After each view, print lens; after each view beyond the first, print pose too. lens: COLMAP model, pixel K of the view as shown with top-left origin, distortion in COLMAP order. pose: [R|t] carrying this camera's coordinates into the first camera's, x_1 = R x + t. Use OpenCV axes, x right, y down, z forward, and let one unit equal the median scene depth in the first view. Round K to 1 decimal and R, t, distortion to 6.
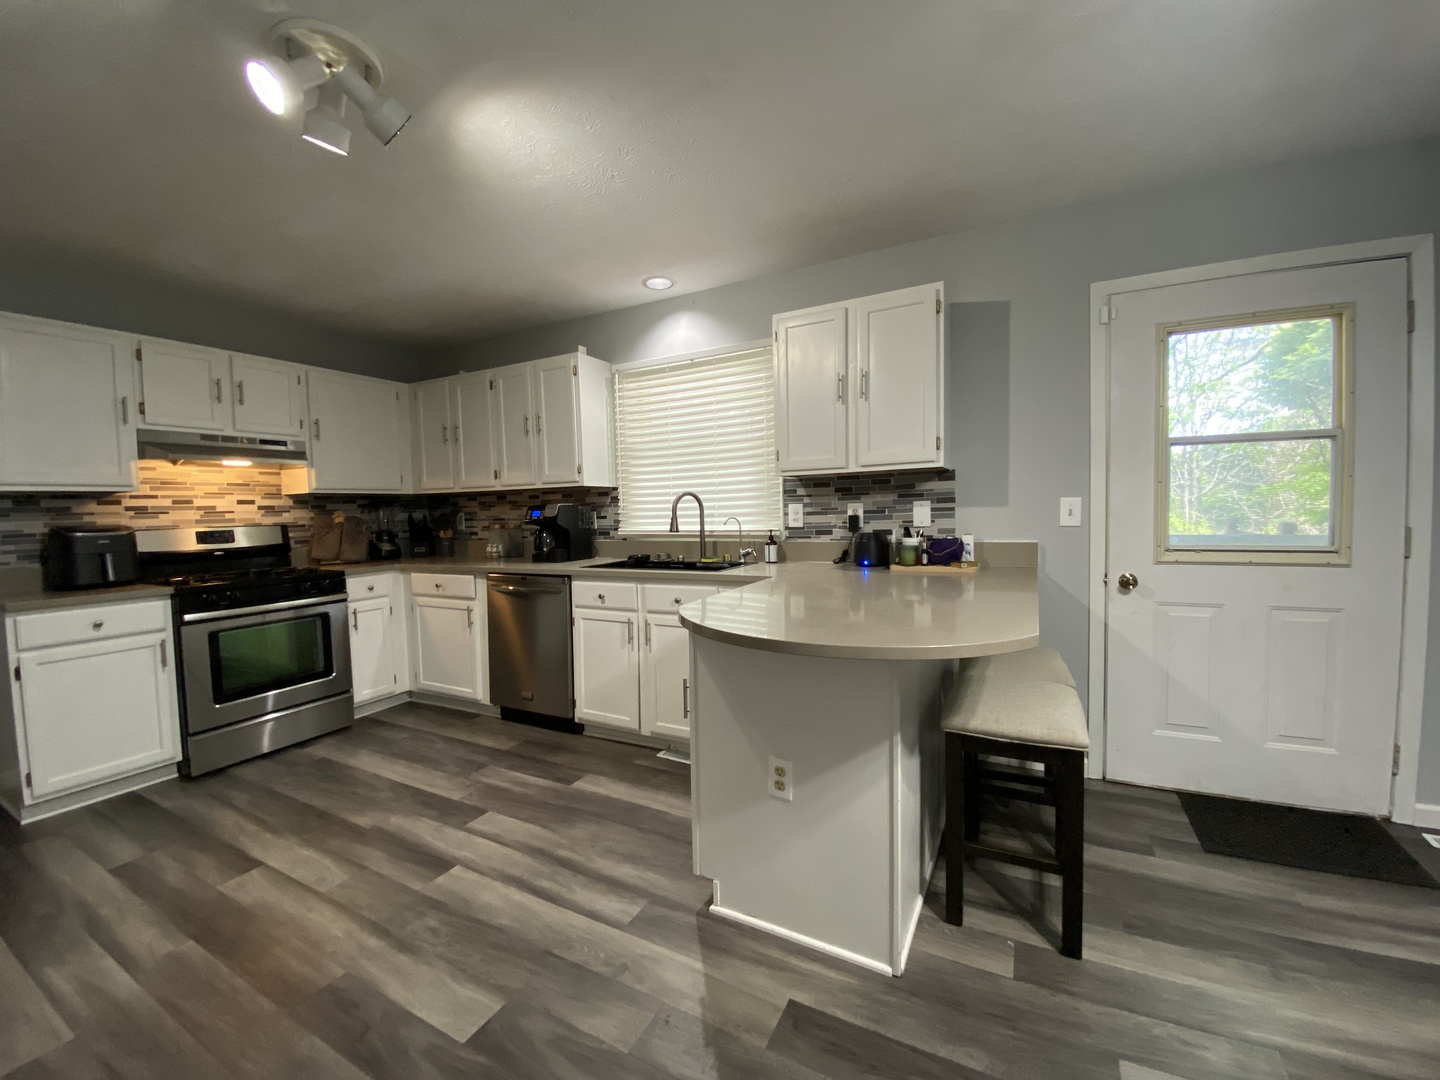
lens RADIAL K [[577.0, 0, 717.0], [0, 577.0, 535.1], [0, 0, 1]] dist [-0.003988, -0.001842]
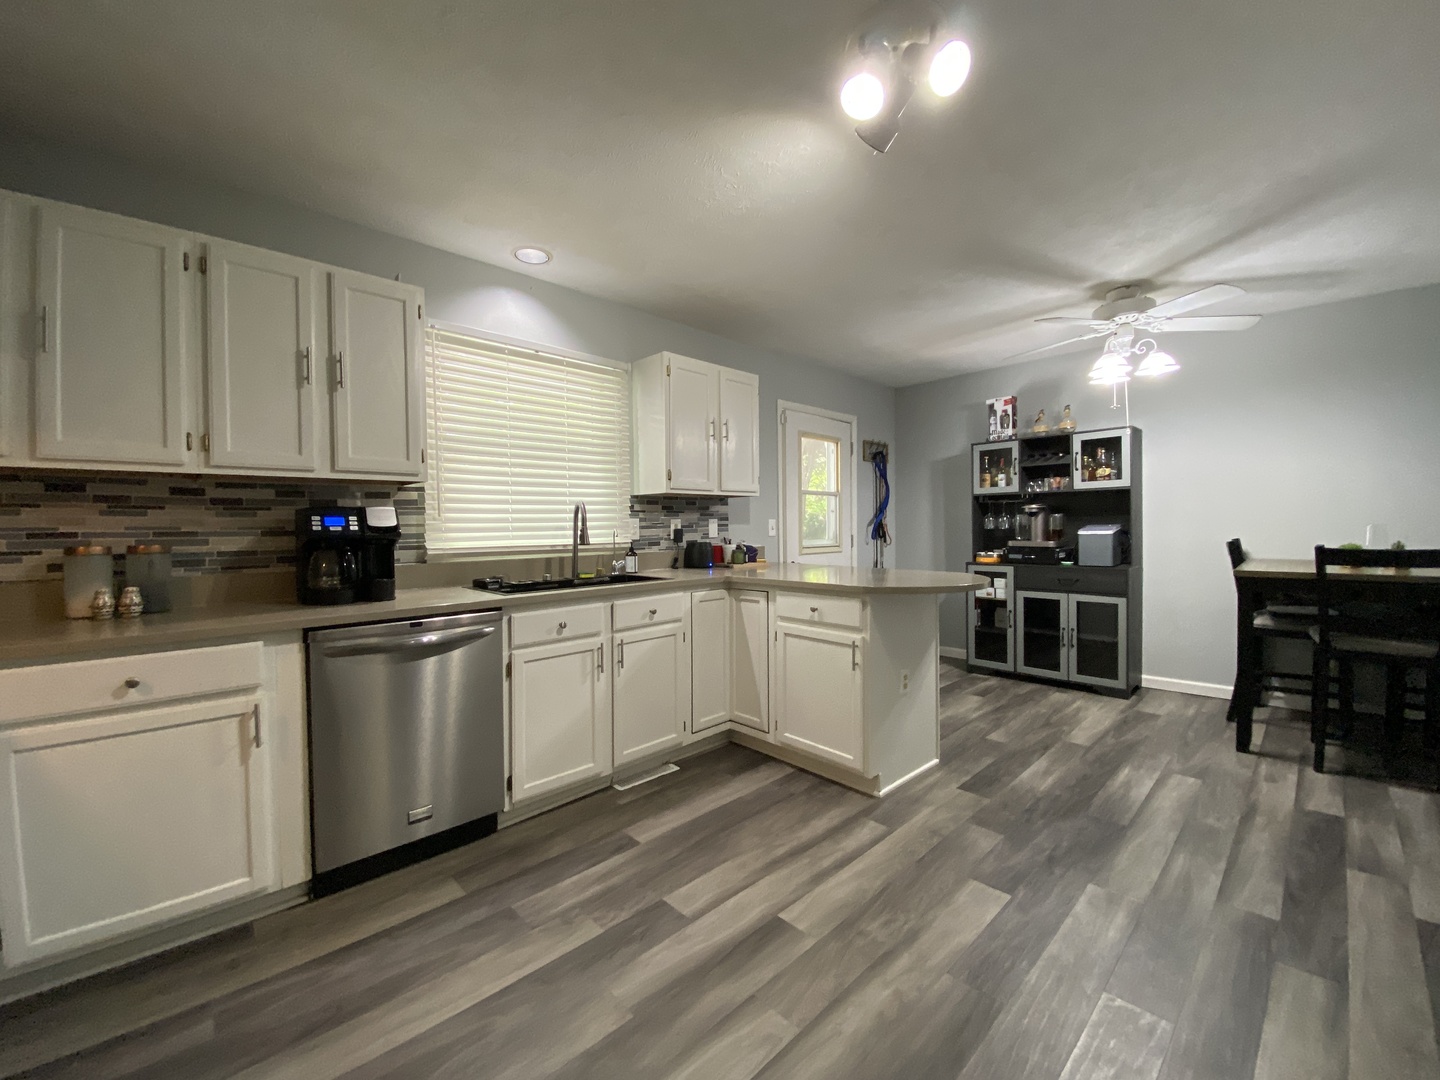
lens RADIAL K [[577.0, 0, 715.0], [0, 577.0, 540.3], [0, 0, 1]] dist [-0.003988, -0.001842]
pose [[0.326296, -0.000953, 0.945267, -0.910346], [0.050405, 0.998594, -0.016393, 0.013518], [-0.943923, 0.052996, 0.325885, 0.544176]]
